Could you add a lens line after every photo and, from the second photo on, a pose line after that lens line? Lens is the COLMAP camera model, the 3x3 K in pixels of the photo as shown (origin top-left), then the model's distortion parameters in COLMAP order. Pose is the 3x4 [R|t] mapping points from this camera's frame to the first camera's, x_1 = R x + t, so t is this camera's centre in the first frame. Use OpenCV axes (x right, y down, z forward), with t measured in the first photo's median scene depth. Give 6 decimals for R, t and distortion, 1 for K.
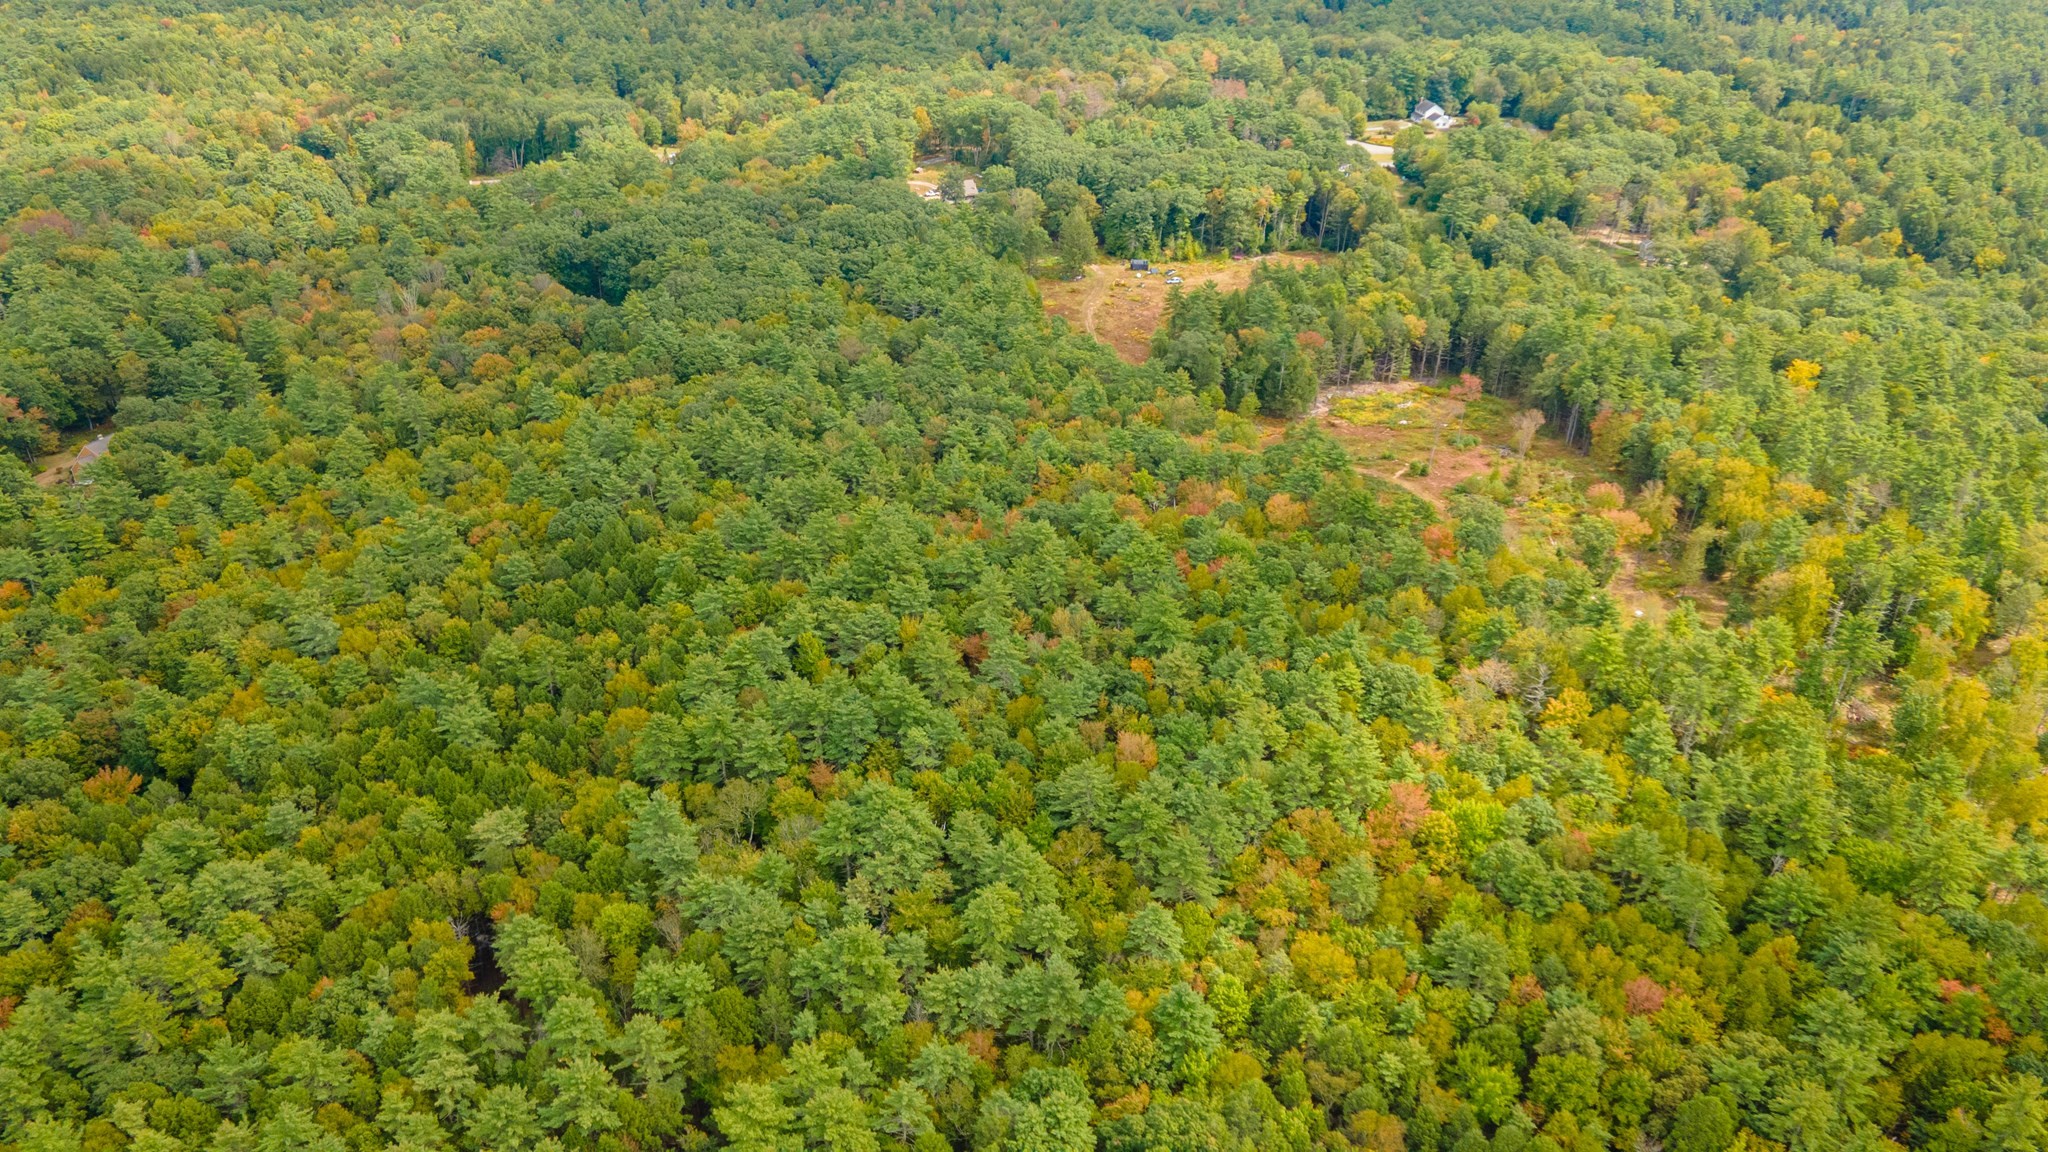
lens RADIAL K [[1484.9, 0, 1028.7], [0, 1484.9, 582.5], [0, 0, 1]] dist [0.026326, 0.028388]
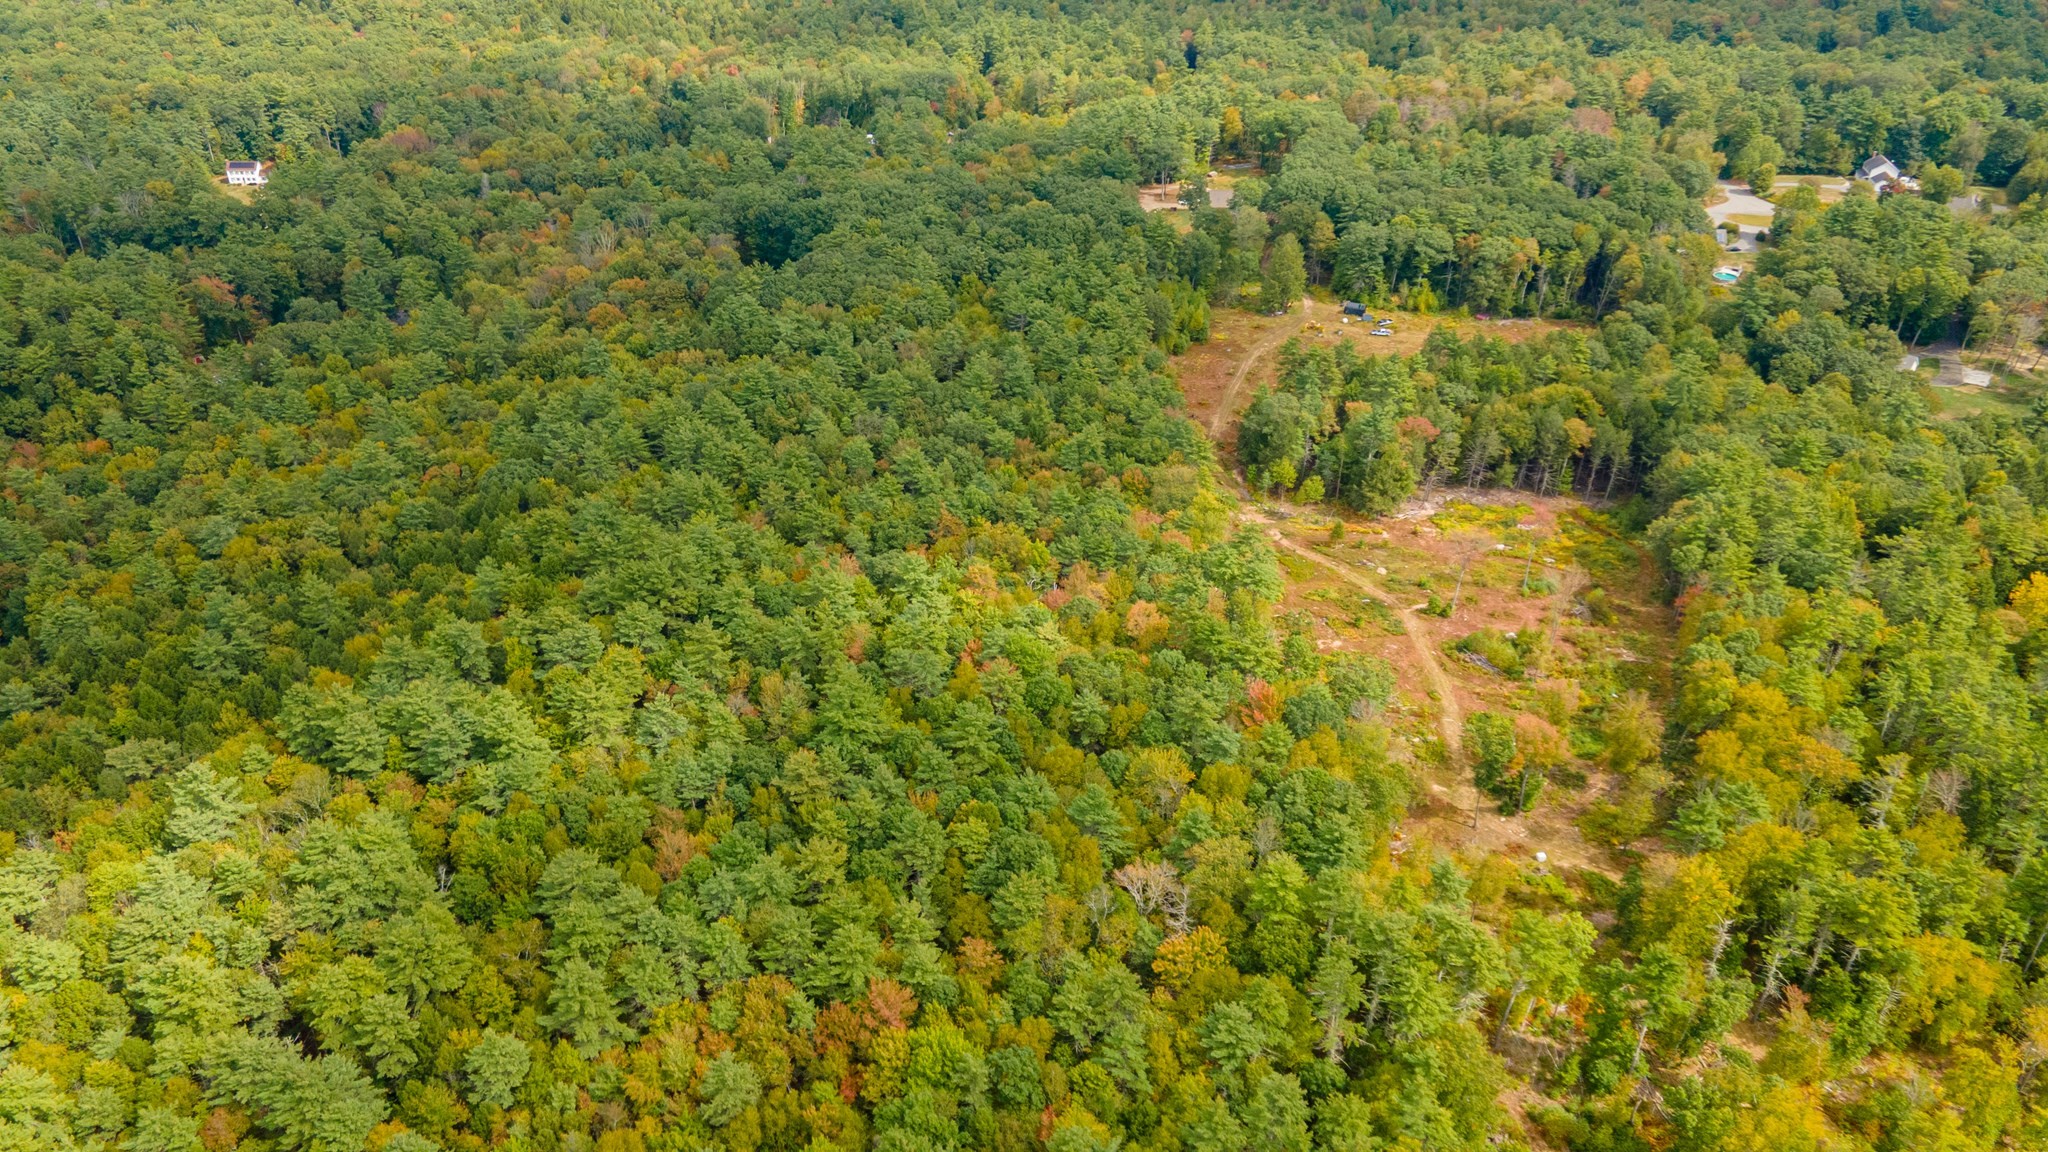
lens RADIAL K [[1484.9, 0, 1031.1], [0, 1484.9, 579.1], [0, 0, 1]] dist [0.026326, 0.028388]
pose [[0.908787, 0.210818, -0.360086, 0.248232], [-0.206708, 0.977105, 0.050370, -0.060874], [0.362460, 0.028657, 0.931559, 0.111163]]
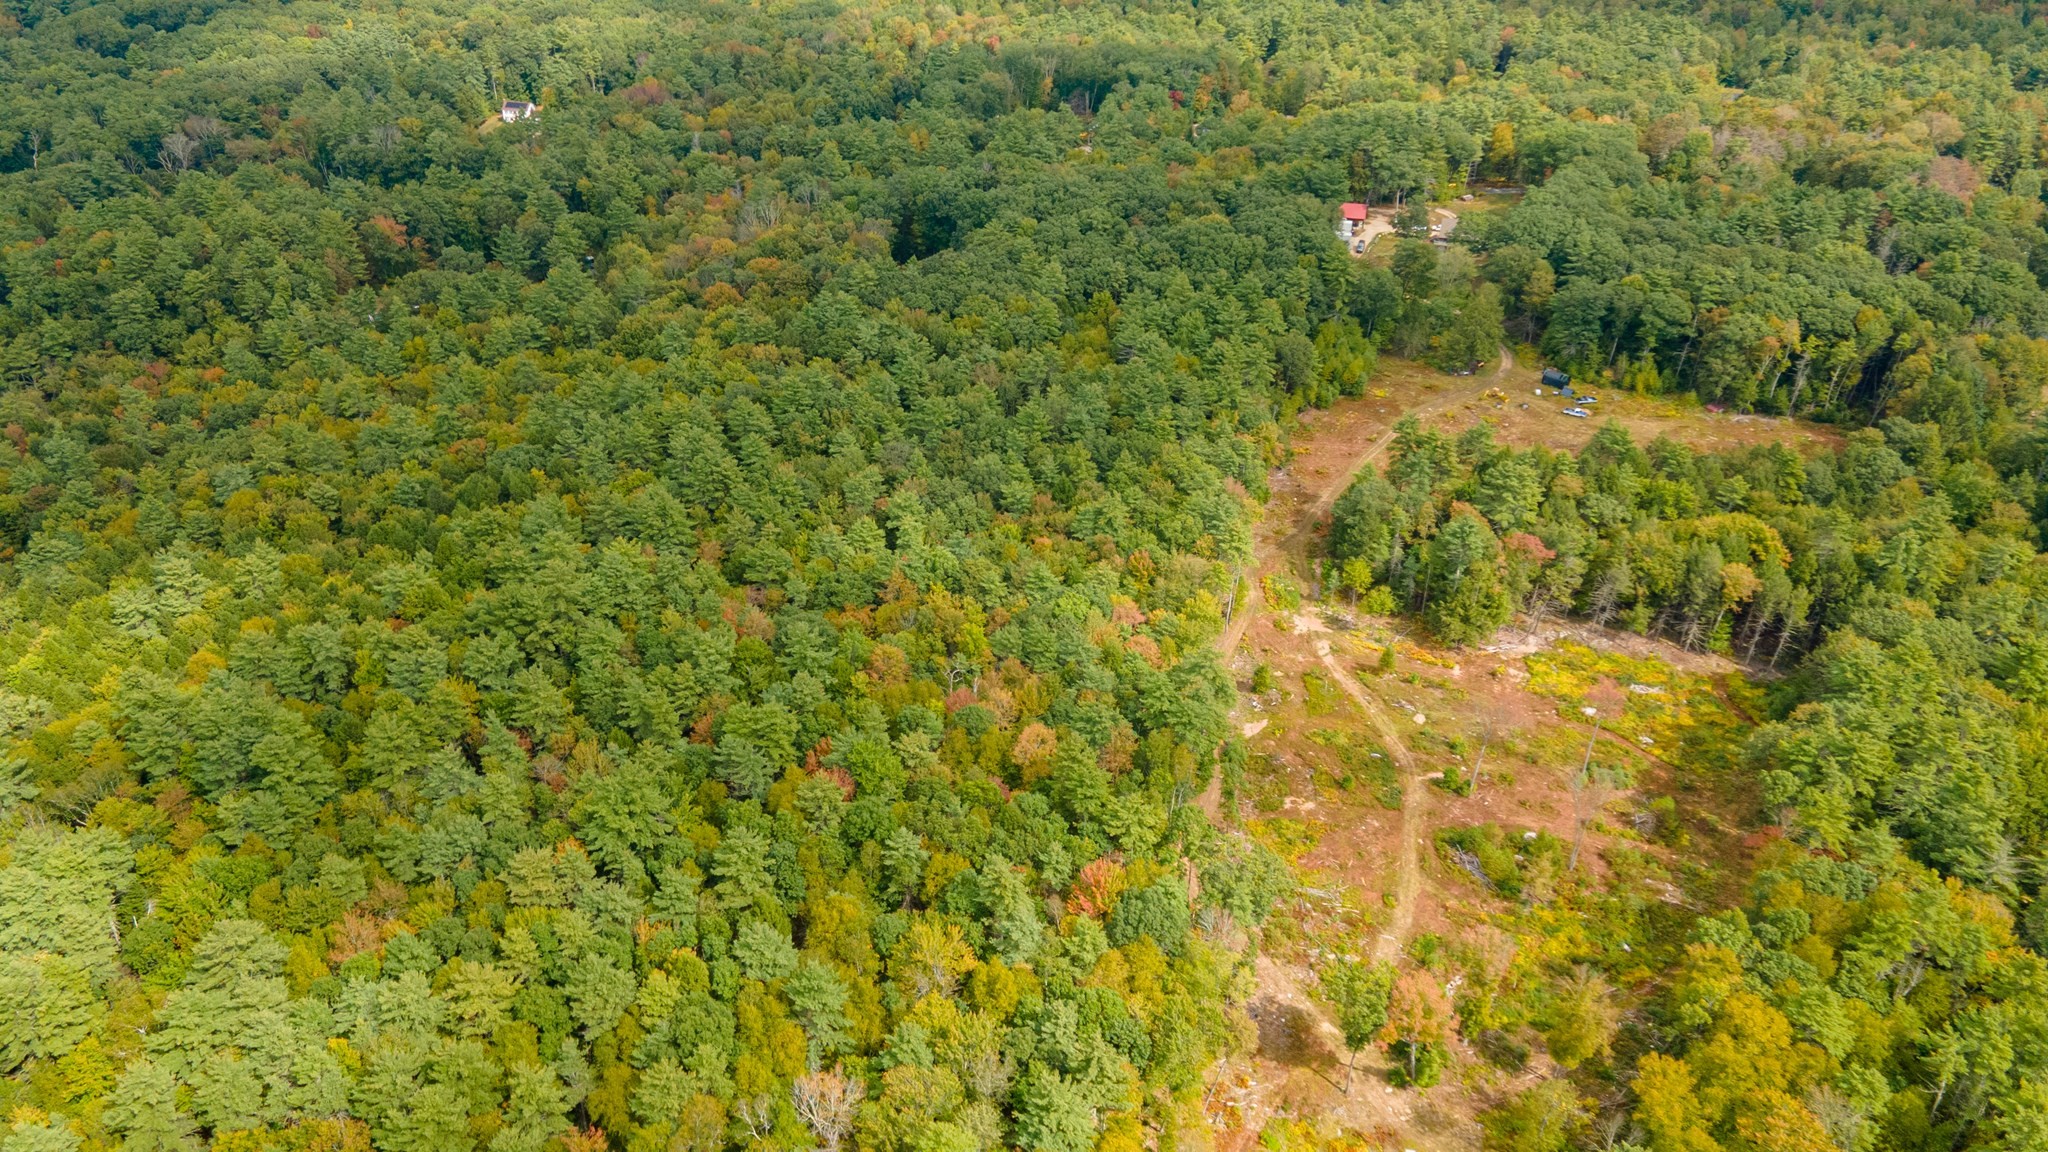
lens RADIAL K [[1484.9, 0, 1024.1], [0, 1484.9, 581.9], [0, 0, 1]] dist [0.026326, 0.028388]
pose [[0.750024, 0.351250, -0.560434, 0.325478], [-0.331578, 0.932845, 0.140909, -0.133789], [0.572293, 0.080142, 0.816124, 0.240570]]
